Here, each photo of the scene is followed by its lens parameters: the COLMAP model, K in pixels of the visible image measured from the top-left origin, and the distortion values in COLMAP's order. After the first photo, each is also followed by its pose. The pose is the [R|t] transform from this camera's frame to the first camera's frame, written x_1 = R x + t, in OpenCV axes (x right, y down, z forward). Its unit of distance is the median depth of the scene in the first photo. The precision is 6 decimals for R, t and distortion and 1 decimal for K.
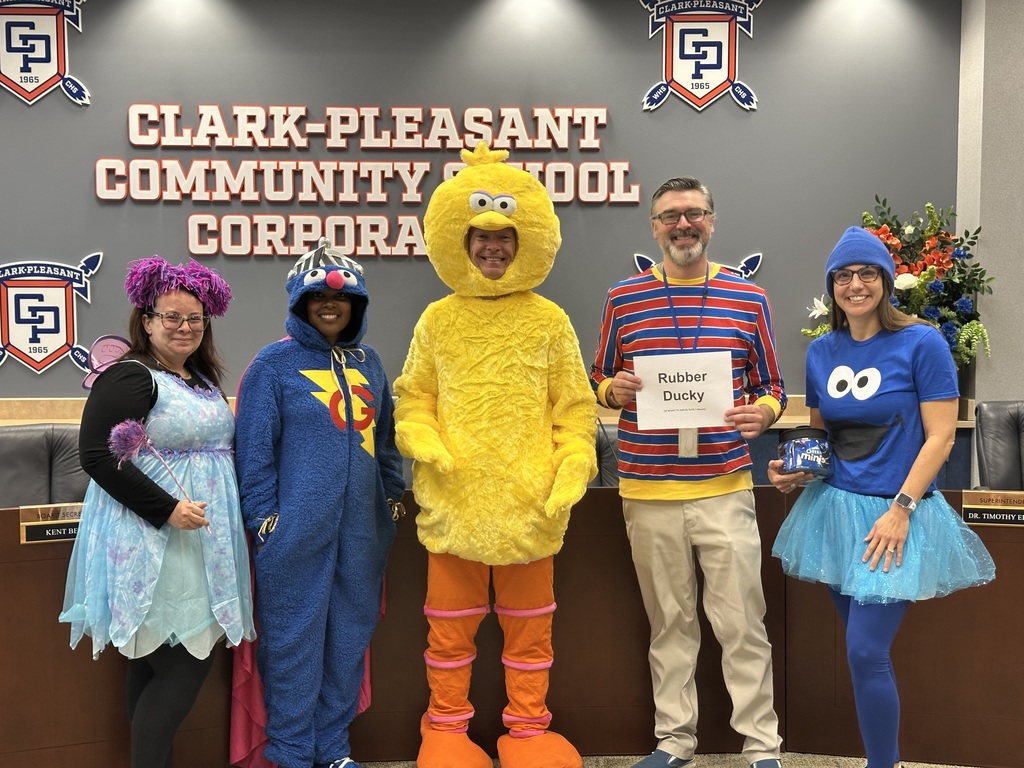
lens RADIAL K [[1449.7, 0, 527.1], [0, 1449.7, 399.8], [0, 0, 1]] dist [0.122533, 0.000000]
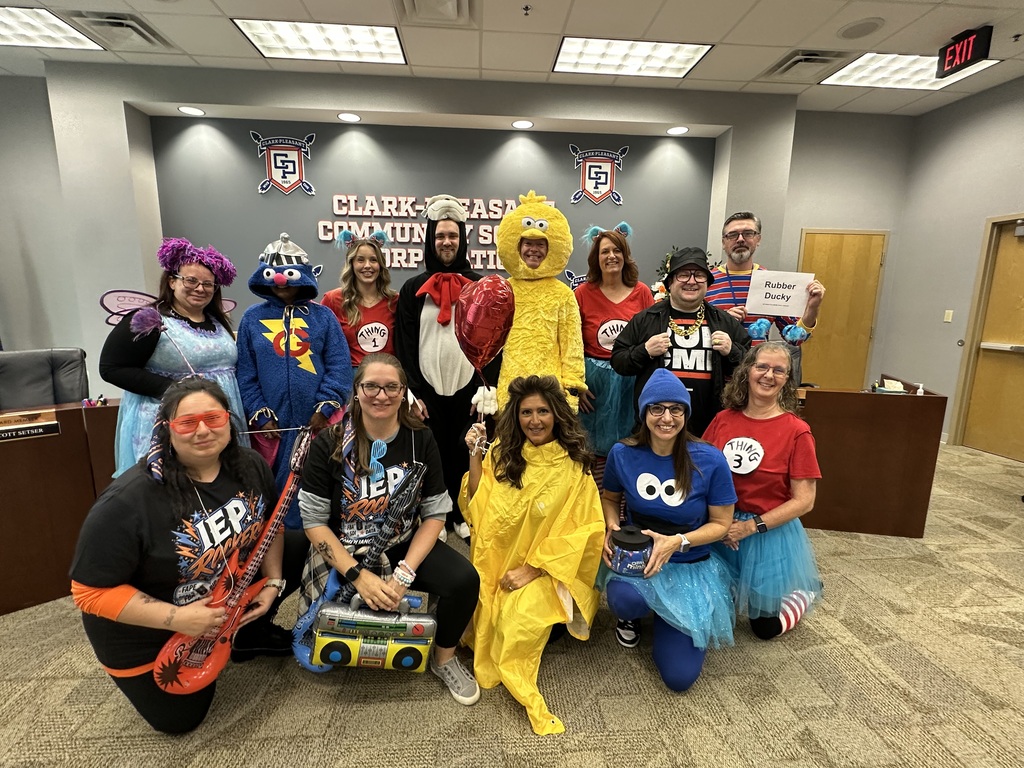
lens RADIAL K [[548.8, 0, 522.1], [0, 548.8, 399.0], [0, 0, 1]] dist [-0.000963, 0.001799]
pose [[0.998823, 0.008287, 0.047794, -0.030798], [-0.013856, 0.992990, 0.117388, -0.002956], [-0.046486, -0.117912, 0.991935, 0.156044]]
